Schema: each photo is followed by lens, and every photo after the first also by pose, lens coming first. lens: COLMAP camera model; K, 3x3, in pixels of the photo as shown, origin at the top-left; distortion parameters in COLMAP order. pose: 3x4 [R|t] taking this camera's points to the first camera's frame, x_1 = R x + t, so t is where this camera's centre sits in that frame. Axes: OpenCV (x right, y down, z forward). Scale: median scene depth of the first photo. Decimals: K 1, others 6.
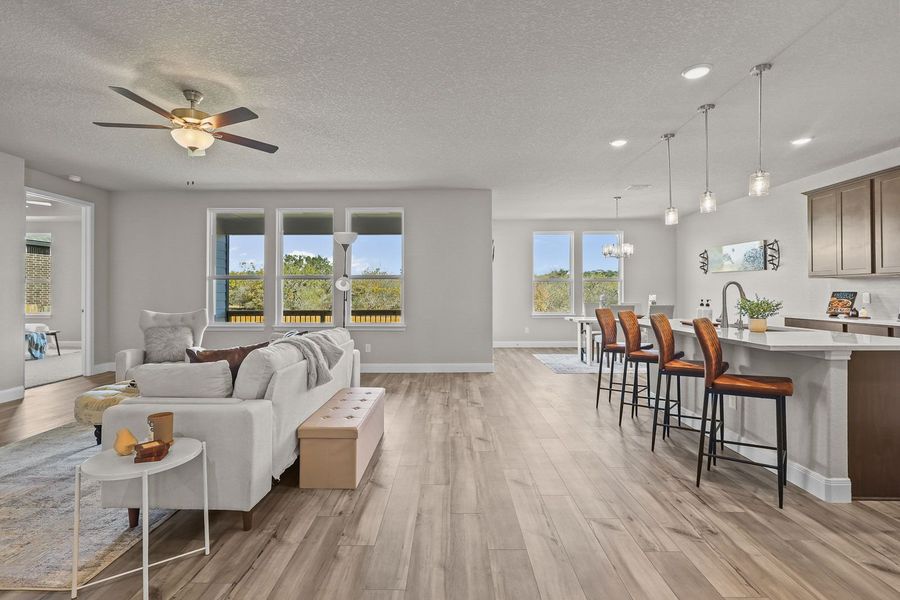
lens RADIAL K [[412.0, 0, 447.6], [0, 412.0, 289.6], [0, 0, 1]] dist [-0.007239, 0.001578]
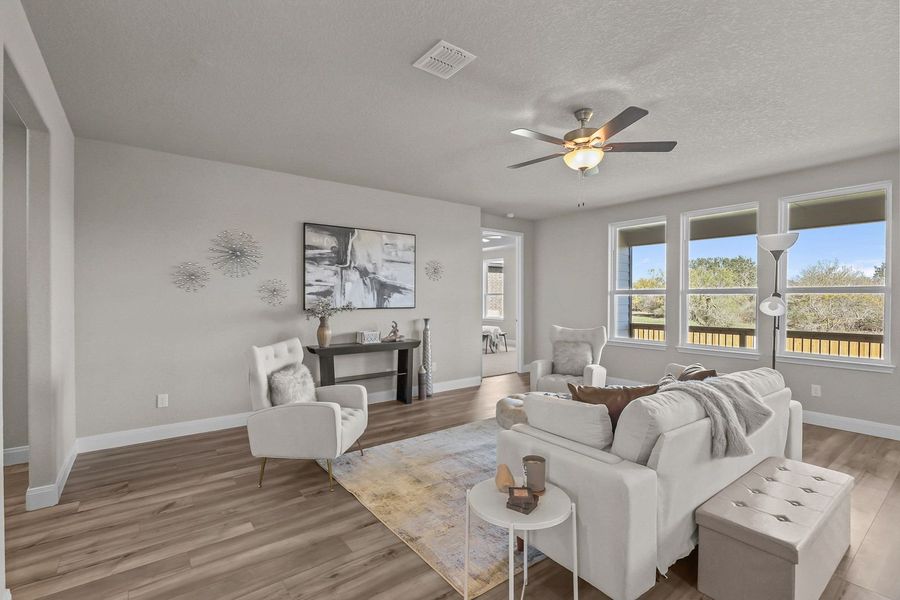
lens RADIAL K [[412.0, 0, 450.2], [0, 412.0, 300.5], [0, 0, 1]] dist [-0.007239, 0.001578]
pose [[0.607615, 0.006013, -0.794209, -0.035450], [0.002807, 0.999949, 0.009718, -0.041510], [0.794227, -0.008134, 0.607567, 0.153985]]
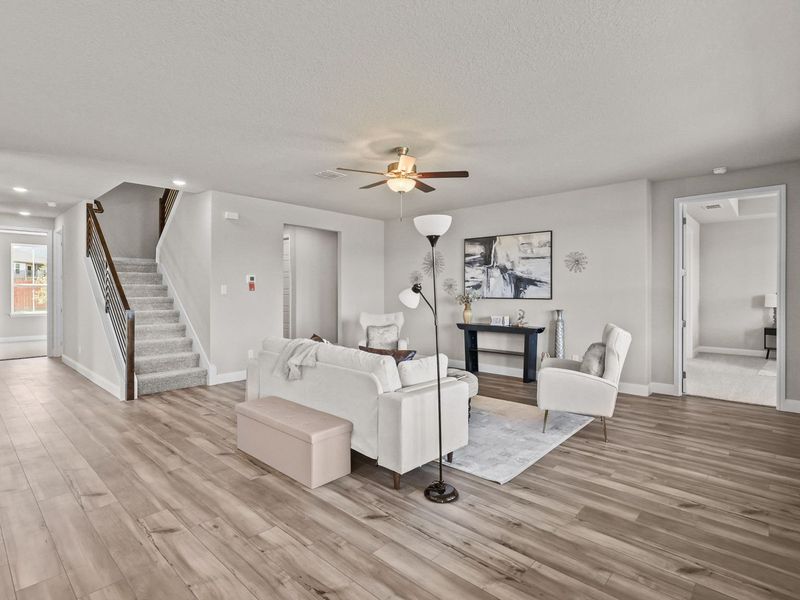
lens RADIAL K [[413.8, 0, 393.2], [0, 413.8, 294.8], [0, 0, 1]] dist [0.001177, 0.001238]
pose [[-0.675890, 0.011312, -0.736916, 0.358916], [0.005653, 0.999932, 0.010165, -0.036592], [0.736981, 0.002704, -0.675908, 1.875897]]
